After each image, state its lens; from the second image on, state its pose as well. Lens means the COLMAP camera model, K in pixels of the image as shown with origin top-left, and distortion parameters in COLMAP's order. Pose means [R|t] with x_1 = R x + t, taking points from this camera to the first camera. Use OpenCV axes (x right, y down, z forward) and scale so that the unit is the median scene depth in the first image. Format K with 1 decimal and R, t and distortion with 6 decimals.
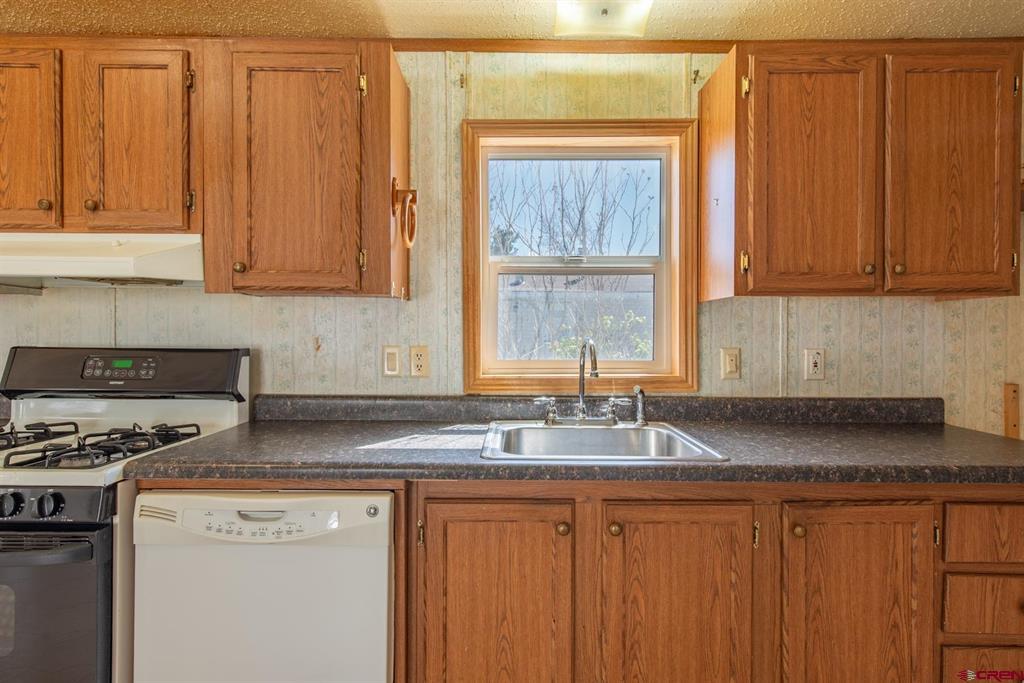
lens RADIAL K [[490.8, 0, 512.0], [0, 490.8, 341.5], [0, 0, 1]] dist [0.003024, -0.000197]
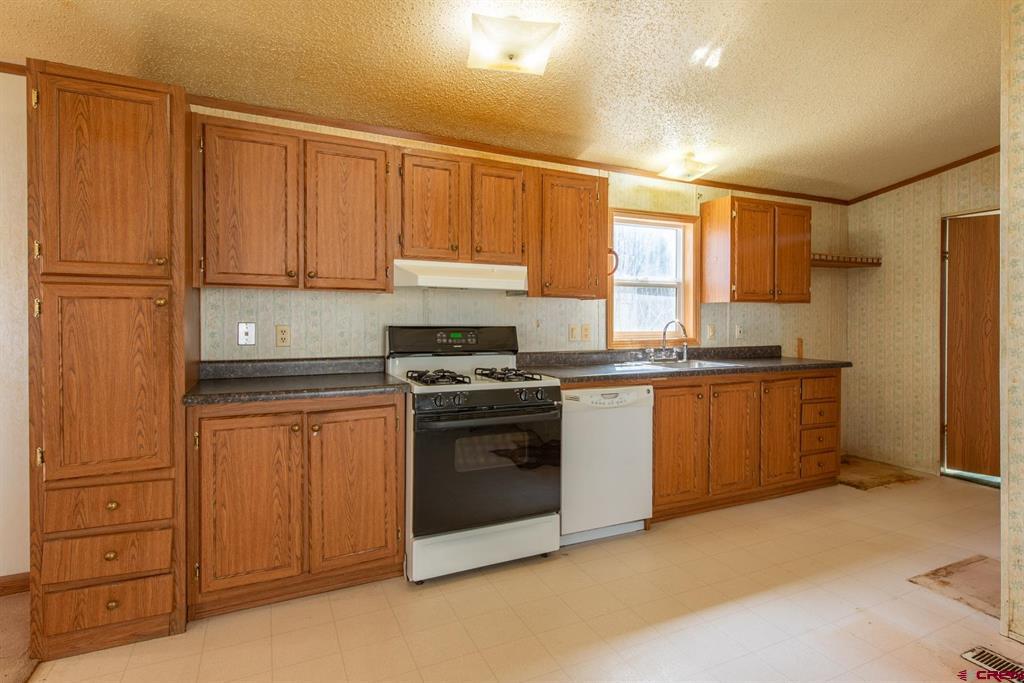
lens RADIAL K [[516.3, 0, 512.7], [0, 516.3, 324.8], [0, 0, 1]] dist [0.001032, -0.000170]
pose [[0.908368, -0.005920, 0.418130, -1.520721], [0.004550, 0.999981, 0.004274, 0.001049], [-0.418147, -0.001980, 0.908377, -0.808173]]
